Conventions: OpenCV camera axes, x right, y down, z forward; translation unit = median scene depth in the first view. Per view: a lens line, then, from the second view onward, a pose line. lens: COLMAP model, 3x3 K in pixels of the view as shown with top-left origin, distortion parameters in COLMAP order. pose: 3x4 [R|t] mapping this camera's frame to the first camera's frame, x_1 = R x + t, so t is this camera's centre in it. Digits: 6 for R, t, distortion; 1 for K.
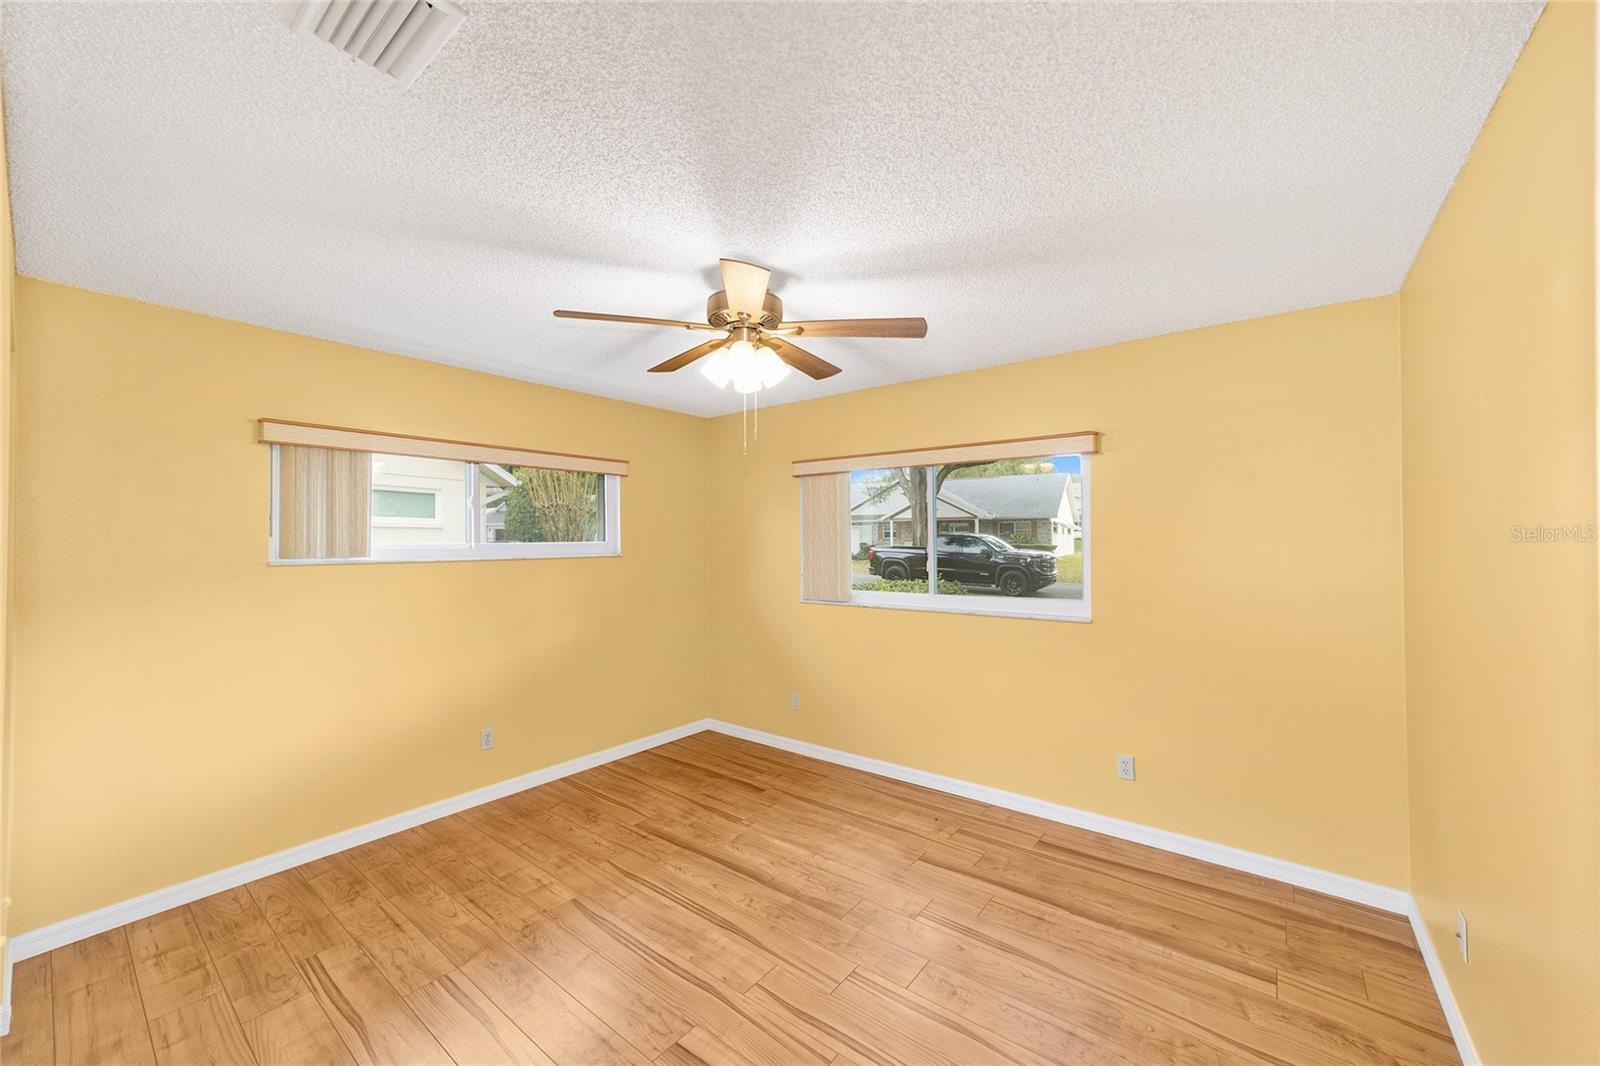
lens RADIAL K [[614.3, 0, 797.5], [0, 614.3, 533.2], [0, 0, 1]] dist [-0.016061, 0.009176]
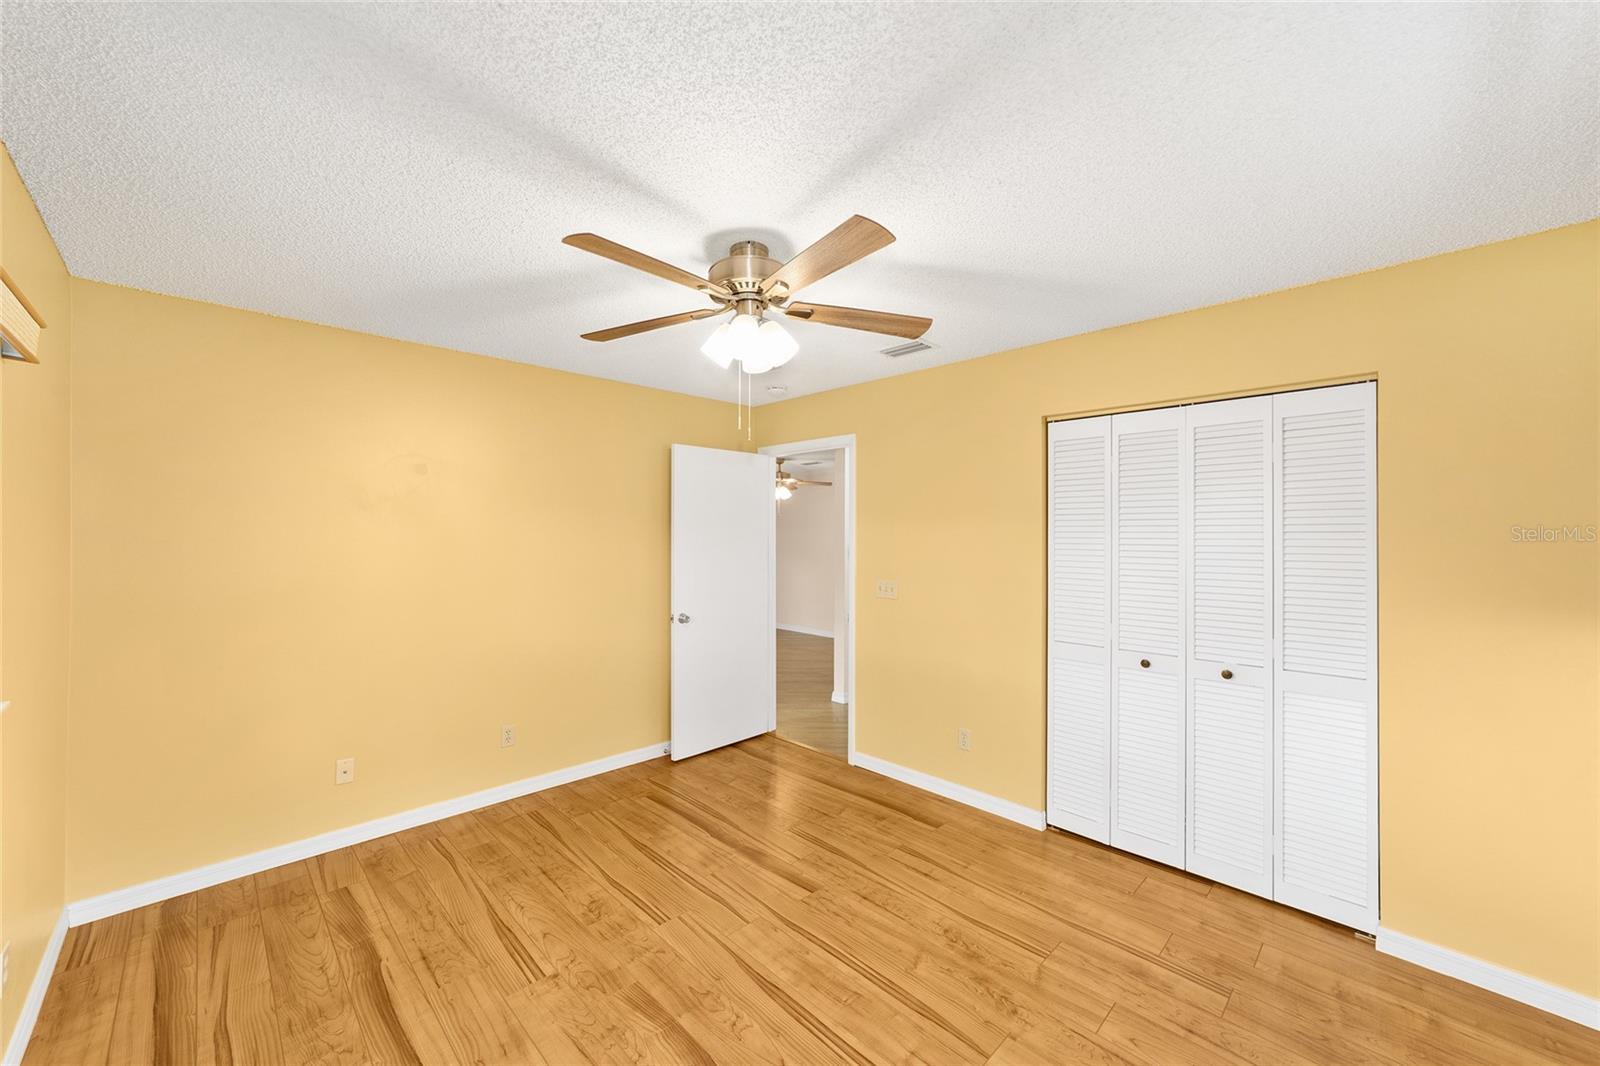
lens RADIAL K [[614.3, 0, 797.5], [0, 614.3, 533.2], [0, 0, 1]] dist [-0.016061, 0.009176]
pose [[-0.992293, 0.003461, 0.123863, -0.277757], [0.001587, 0.999883, -0.015228, 0.024542], [-0.123902, -0.014914, -0.992182, 1.962828]]
